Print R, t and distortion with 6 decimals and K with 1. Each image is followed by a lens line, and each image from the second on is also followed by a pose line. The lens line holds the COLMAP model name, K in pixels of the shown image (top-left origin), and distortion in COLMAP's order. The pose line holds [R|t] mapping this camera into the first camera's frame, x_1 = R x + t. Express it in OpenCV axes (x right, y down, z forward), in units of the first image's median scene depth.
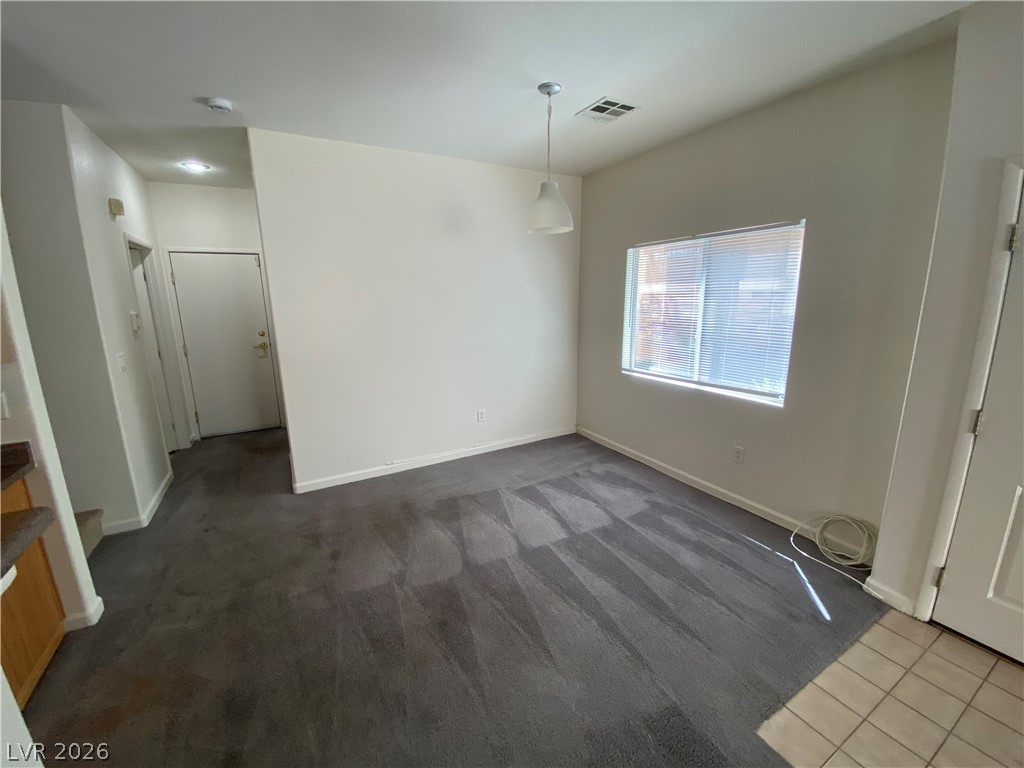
lens RADIAL K [[419.6, 0, 515.8], [0, 419.6, 383.9], [0, 0, 1]] dist [-0.028792, -0.002070]
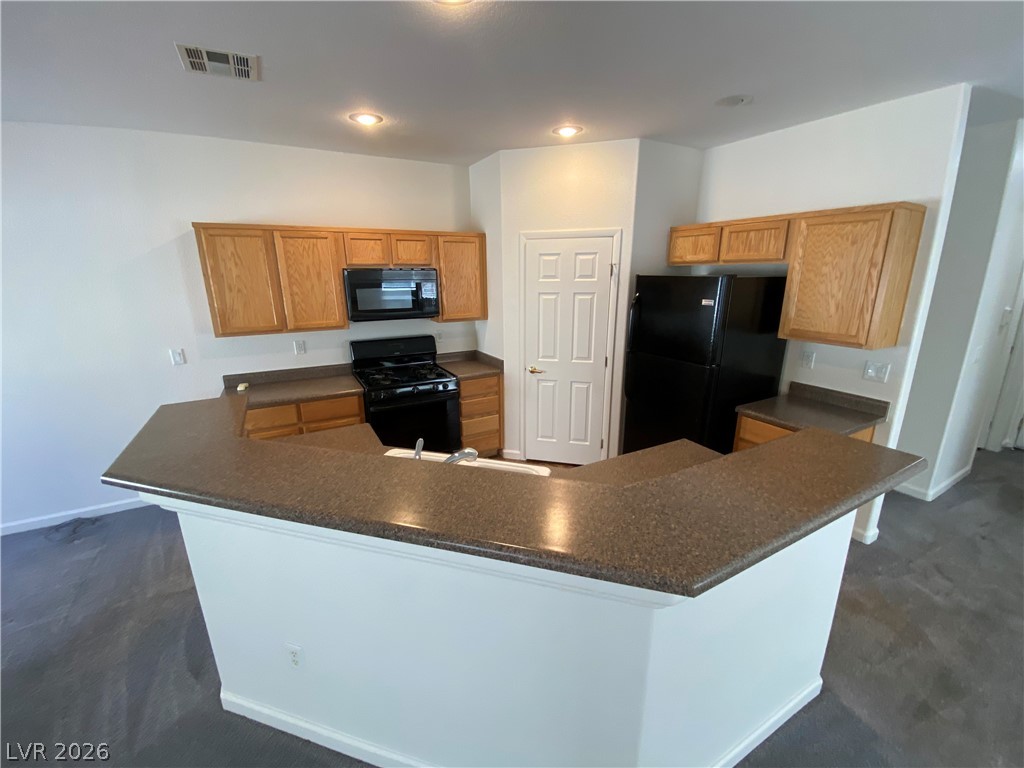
lens RADIAL K [[419.6, 0, 514.5], [0, 419.6, 383.0], [0, 0, 1]] dist [-0.028792, -0.002070]
pose [[-0.020852, 0.276182, -0.960879, 0.092142], [-0.204037, 0.939685, 0.274518, -0.027471], [0.978741, 0.201779, 0.036757, -0.218536]]
